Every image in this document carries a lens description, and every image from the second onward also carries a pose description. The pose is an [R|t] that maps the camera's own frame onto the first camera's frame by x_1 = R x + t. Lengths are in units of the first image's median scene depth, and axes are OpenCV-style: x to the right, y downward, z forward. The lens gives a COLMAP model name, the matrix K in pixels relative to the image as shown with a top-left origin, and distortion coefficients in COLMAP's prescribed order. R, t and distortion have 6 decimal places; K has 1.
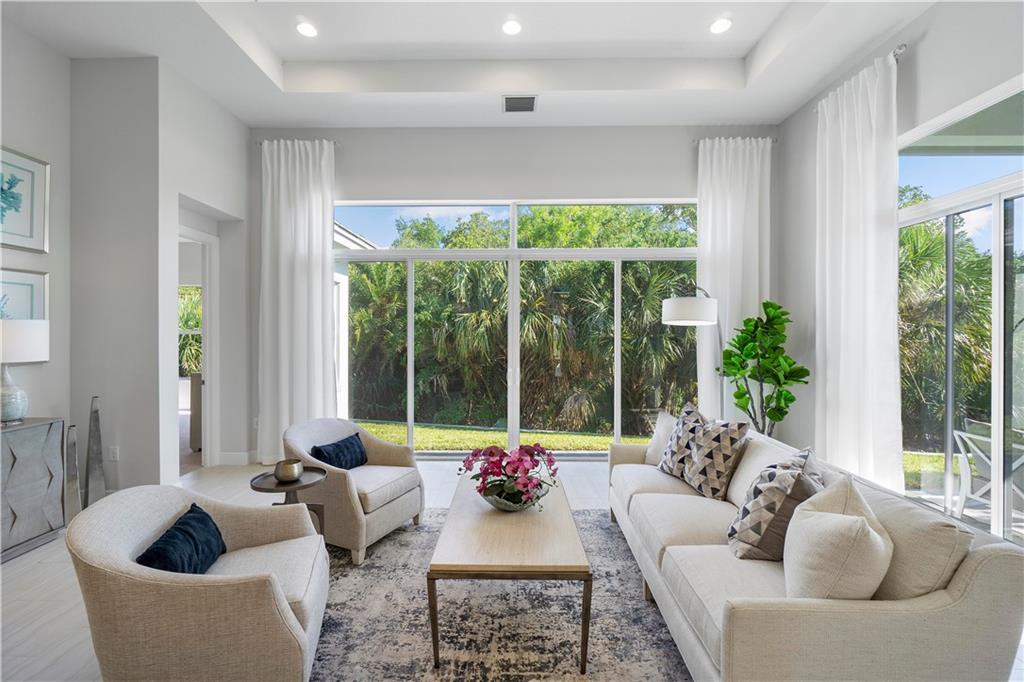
lens RADIAL K [[440.2, 0, 511.7], [0, 440.2, 337.9], [0, 0, 1]] dist [-0.005565, -0.000706]
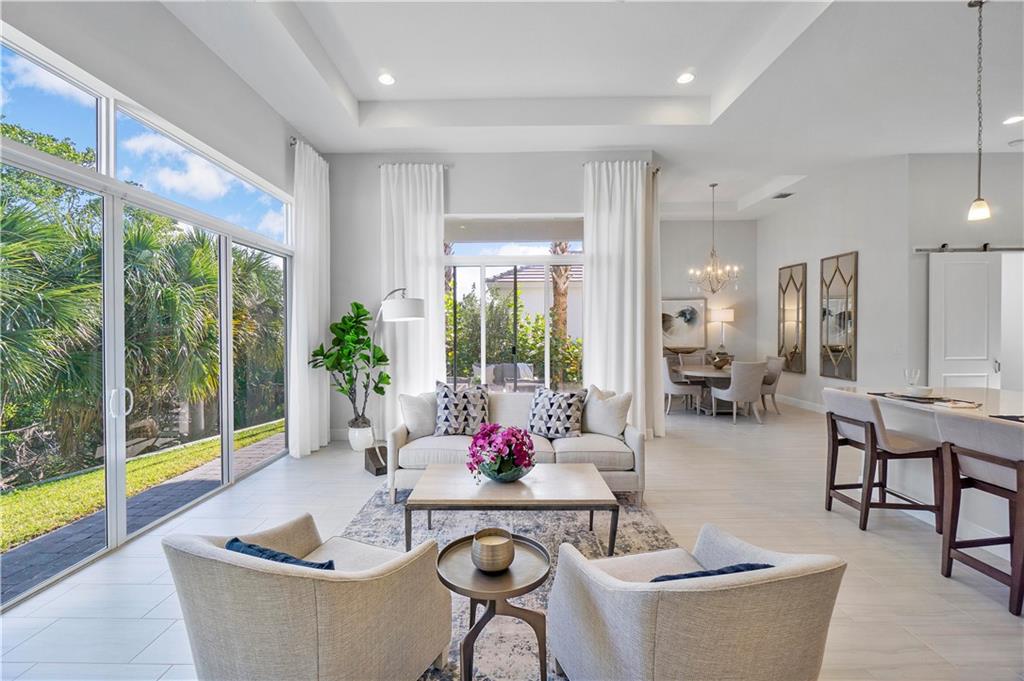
lens RADIAL K [[440.2, 0, 499.8], [0, 440.2, 332.9], [0, 0, 1]] dist [-0.005565, -0.000706]
pose [[0.008023, -0.006854, 0.999944, -0.719553], [0.009904, 0.999928, 0.006775, -0.001113], [-0.999919, 0.009849, 0.008090, 0.633405]]
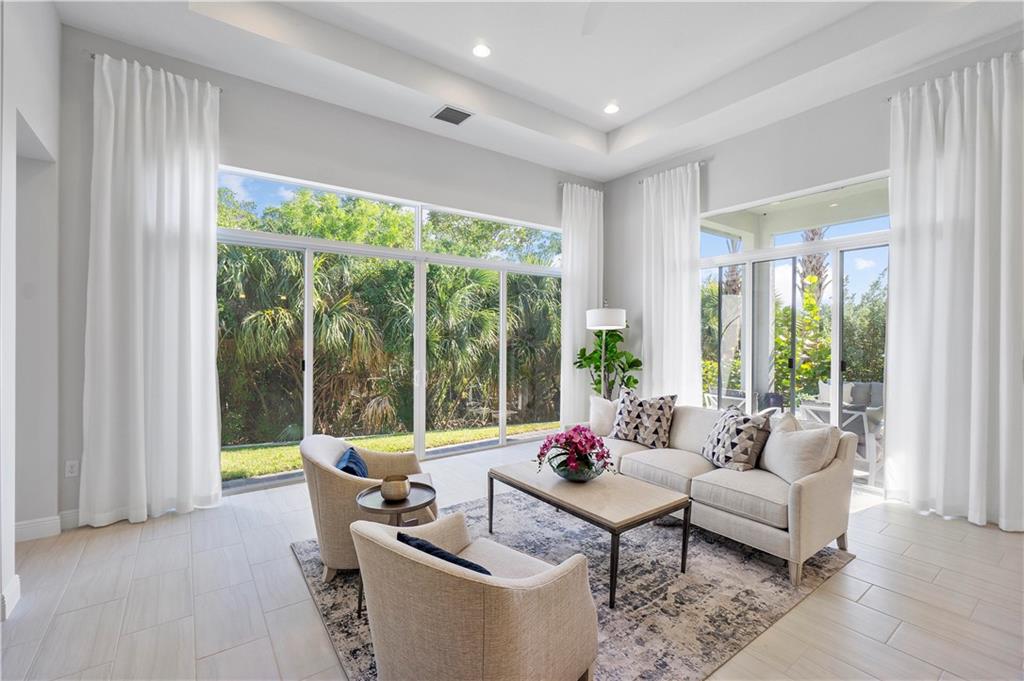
lens RADIAL K [[440.2, 0, 512.8], [0, 440.2, 337.6], [0, 0, 1]] dist [-0.005565, -0.000706]
pose [[0.801728, -0.002483, 0.597684, -0.544965], [0.004114, 0.999991, -0.001364, -0.002704], [-0.597675, 0.003552, 0.801731, 0.085031]]
